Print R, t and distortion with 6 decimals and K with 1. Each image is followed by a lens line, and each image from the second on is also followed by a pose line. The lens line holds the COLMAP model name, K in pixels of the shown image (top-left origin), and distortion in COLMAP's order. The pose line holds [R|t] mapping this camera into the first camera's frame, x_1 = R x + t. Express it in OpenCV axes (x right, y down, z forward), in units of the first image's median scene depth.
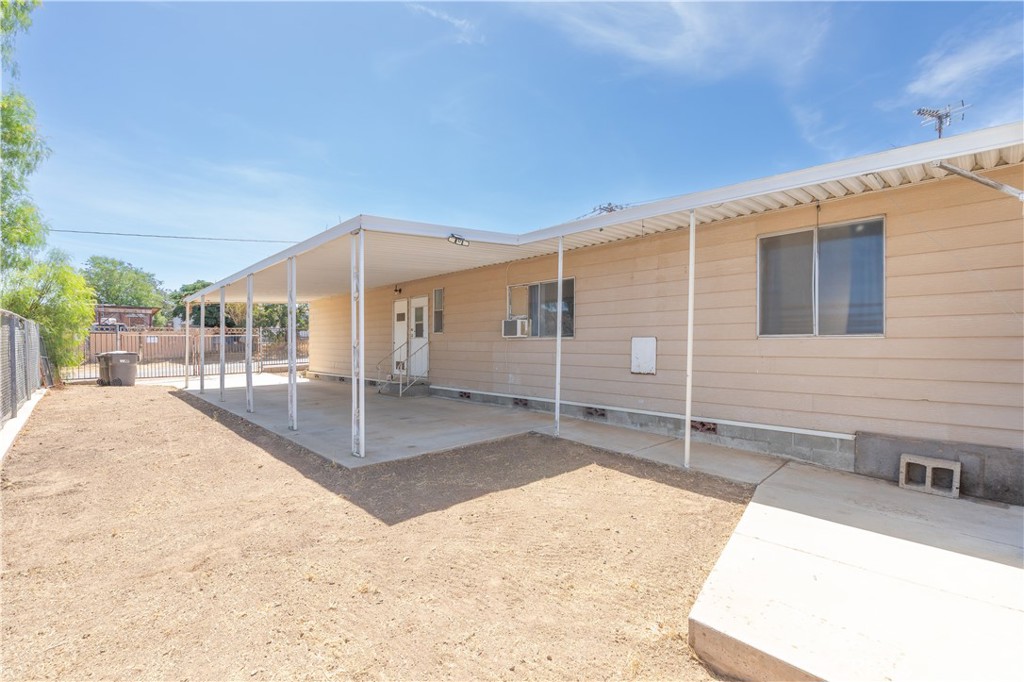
lens RADIAL K [[439.8, 0, 505.5], [0, 439.8, 344.6], [0, 0, 1]] dist [-0.002564, -0.000987]
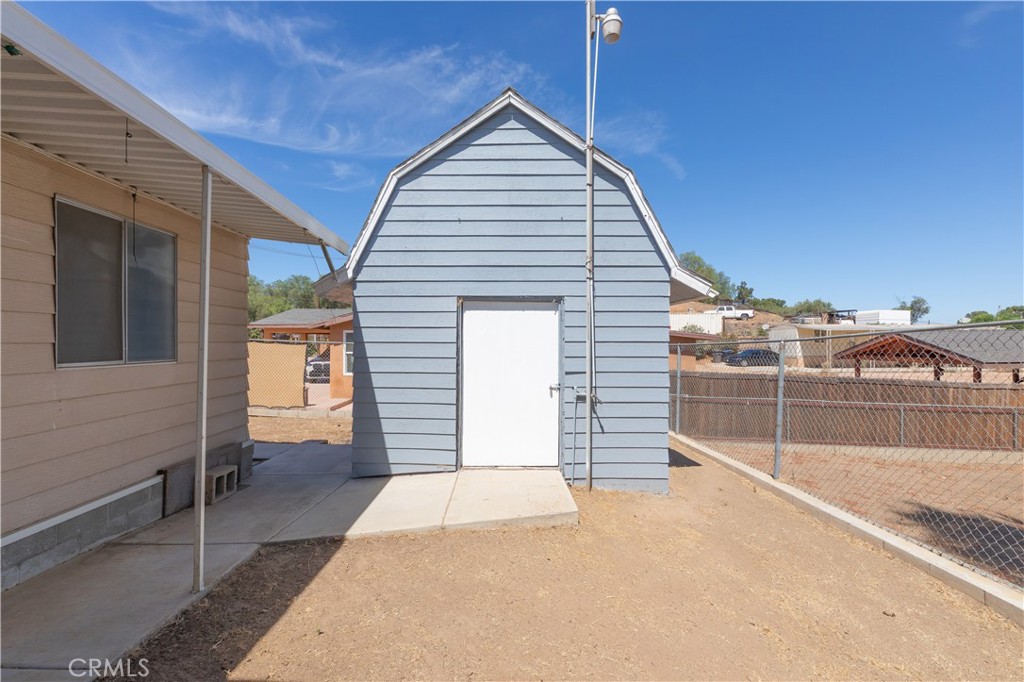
lens RADIAL K [[439.8, 0, 505.5], [0, 439.8, 344.6], [0, 0, 1]] dist [-0.002564, -0.000987]
pose [[-0.722612, -0.010288, 0.691178, -0.336729], [-0.003900, 0.999934, 0.010807, -0.073527], [-0.691243, 0.005113, -0.722604, 1.267140]]
